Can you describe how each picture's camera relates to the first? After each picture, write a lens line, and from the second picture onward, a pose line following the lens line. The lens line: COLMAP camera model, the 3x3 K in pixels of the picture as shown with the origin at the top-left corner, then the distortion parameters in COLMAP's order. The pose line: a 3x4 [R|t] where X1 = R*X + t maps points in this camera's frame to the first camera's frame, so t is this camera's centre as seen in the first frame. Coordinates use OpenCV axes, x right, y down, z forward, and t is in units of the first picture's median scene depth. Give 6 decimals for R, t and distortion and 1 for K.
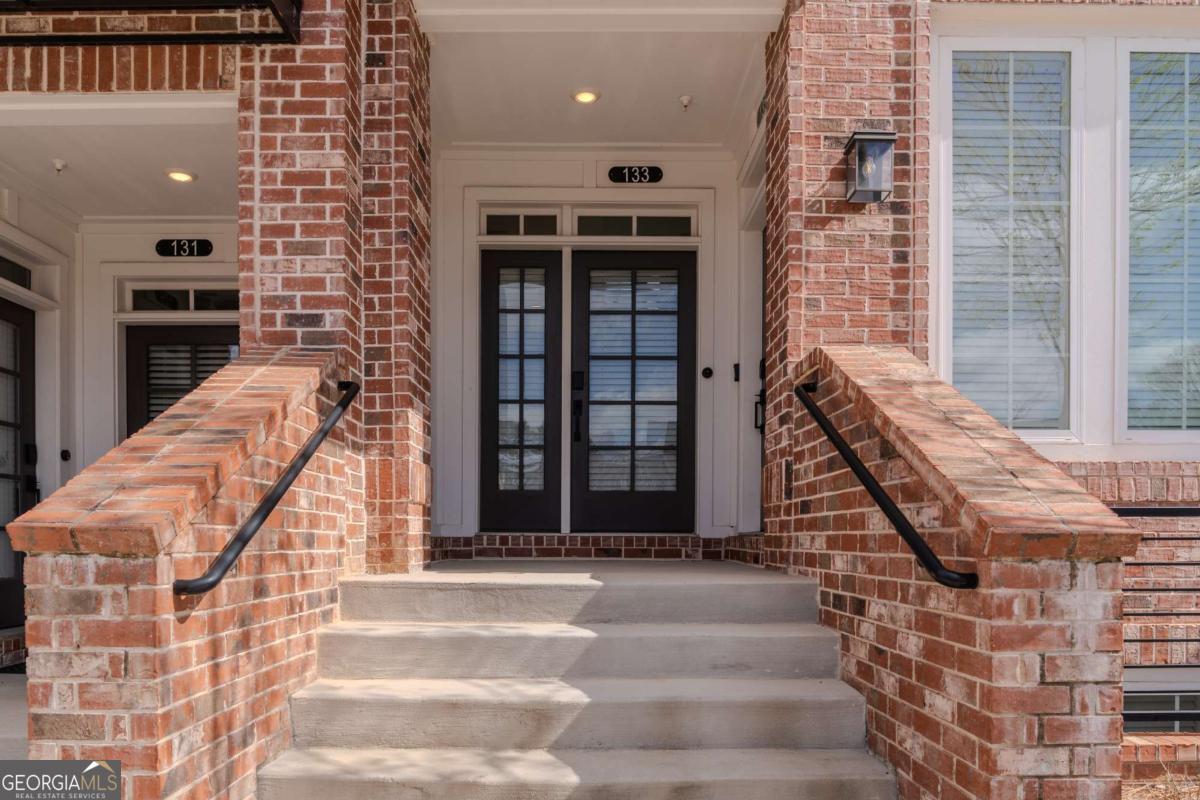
lens RADIAL K [[849.1, 0, 598.3], [0, 849.1, 530.3], [0, 0, 1]] dist [-0.023327, -0.001233]
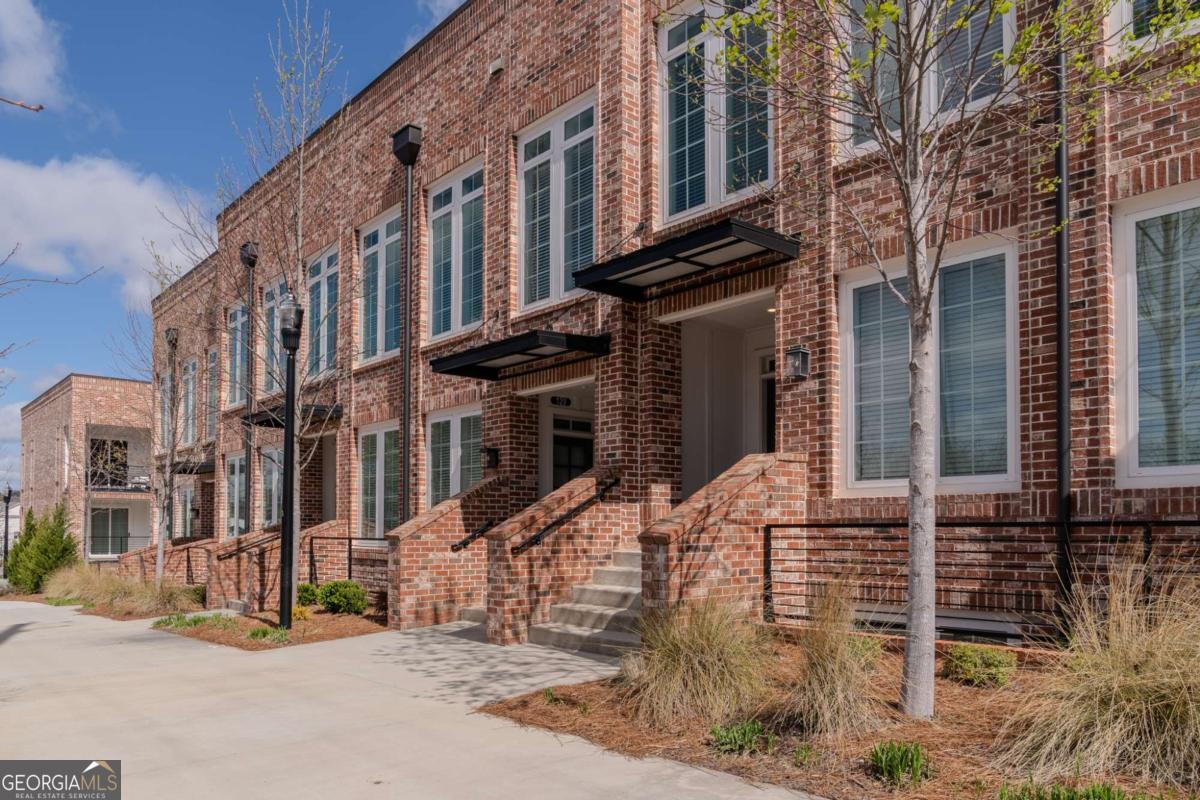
lens RADIAL K [[863.1, 0, 600.0], [0, 863.1, 400.0], [0, 0, 1]] dist [-0.011189, -0.005038]
pose [[0.659507, -0.113711, -0.743048, 1.596679], [0.009035, 0.989620, -0.143426, -0.023534], [0.751644, 0.087877, 0.653689, -0.805745]]
